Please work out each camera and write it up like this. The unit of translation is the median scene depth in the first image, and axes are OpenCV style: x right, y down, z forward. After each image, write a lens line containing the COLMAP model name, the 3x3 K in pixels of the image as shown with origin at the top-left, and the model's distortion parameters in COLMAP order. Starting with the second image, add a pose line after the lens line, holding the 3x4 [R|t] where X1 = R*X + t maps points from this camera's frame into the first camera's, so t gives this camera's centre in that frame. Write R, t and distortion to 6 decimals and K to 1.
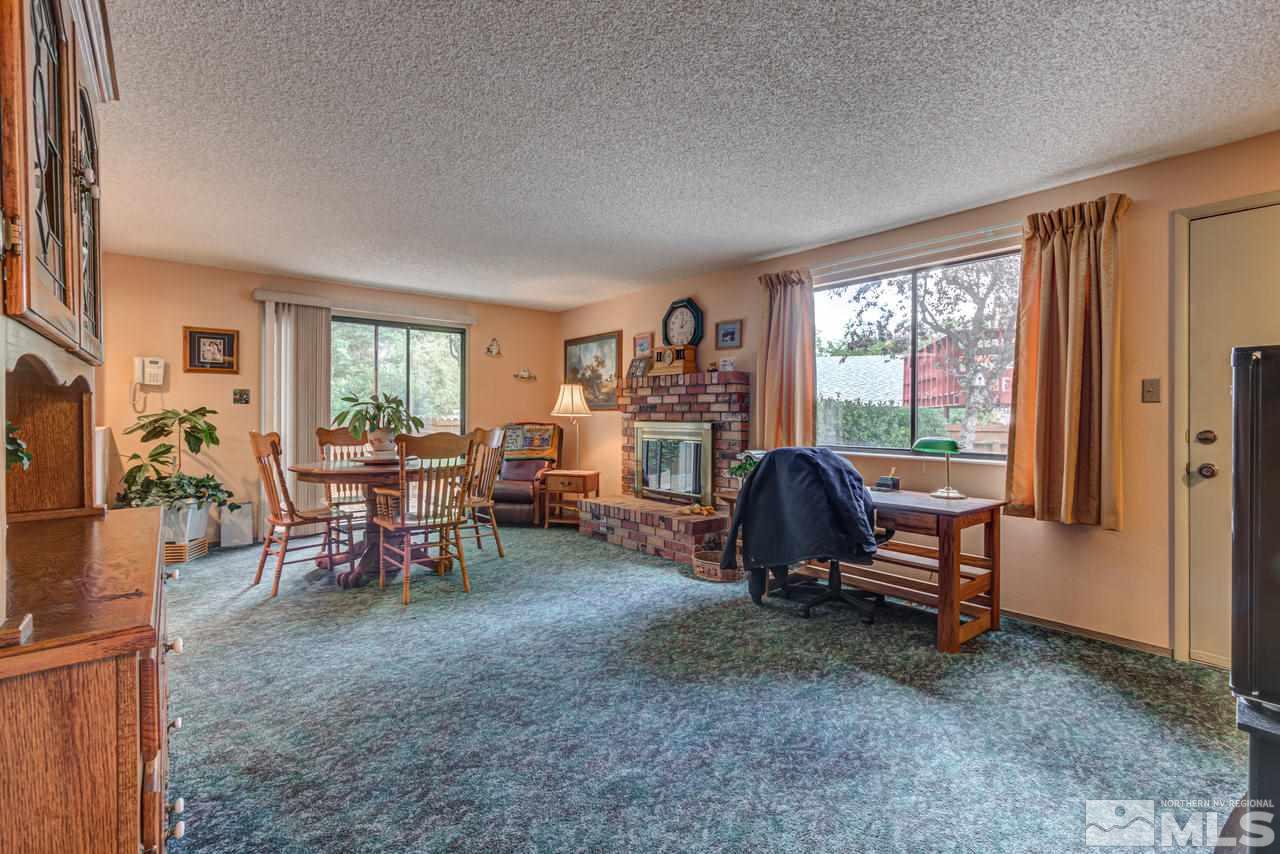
lens RADIAL K [[610.0, 0, 631.1], [0, 610.0, 414.9], [0, 0, 1]] dist [-0.002198, 0.000297]
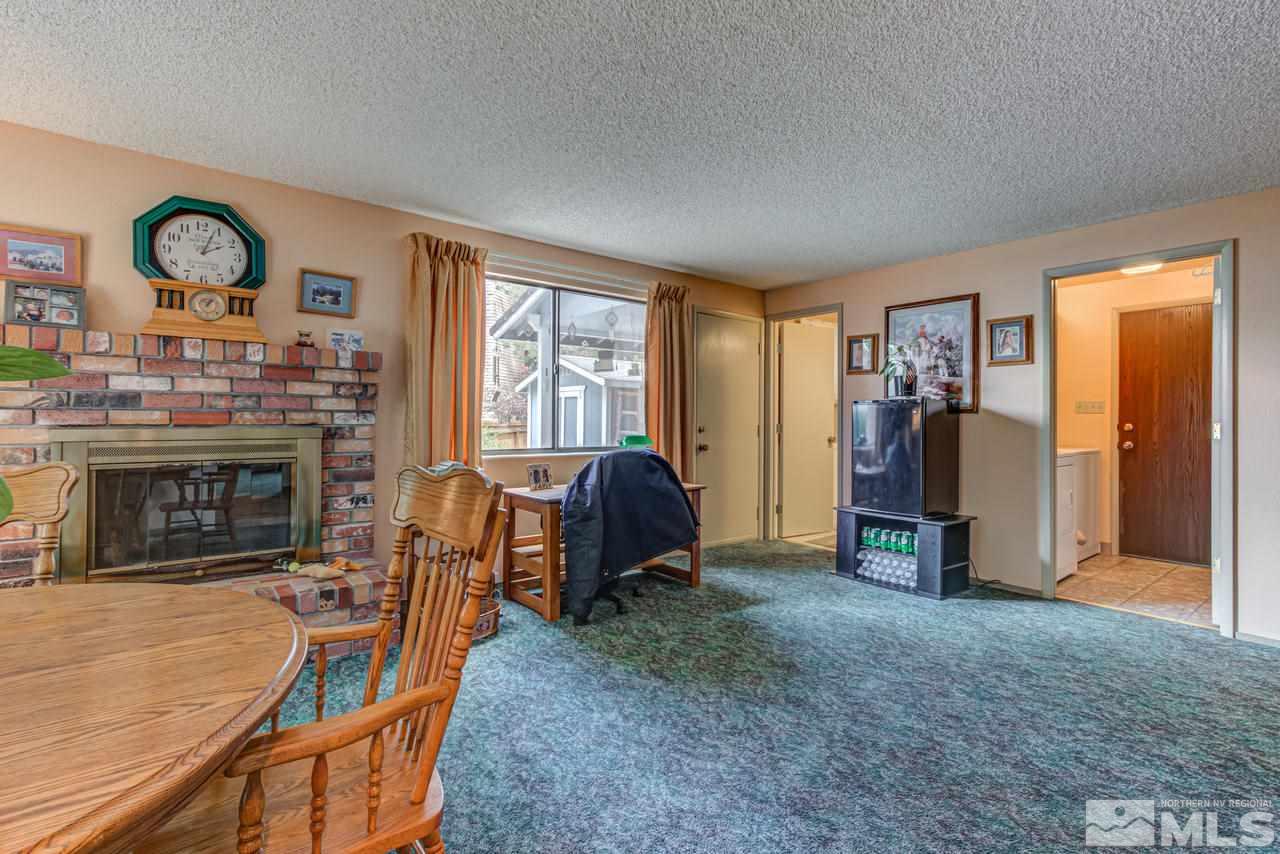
lens RADIAL K [[610.0, 0, 631.1], [0, 610.0, 414.9], [0, 0, 1]] dist [-0.002198, 0.000297]
pose [[-0.033064, 0.001824, 0.999452, -0.762323], [-0.008337, 0.999963, -0.002101, -0.002804], [-0.999418, -0.008402, -0.033047, 1.035947]]
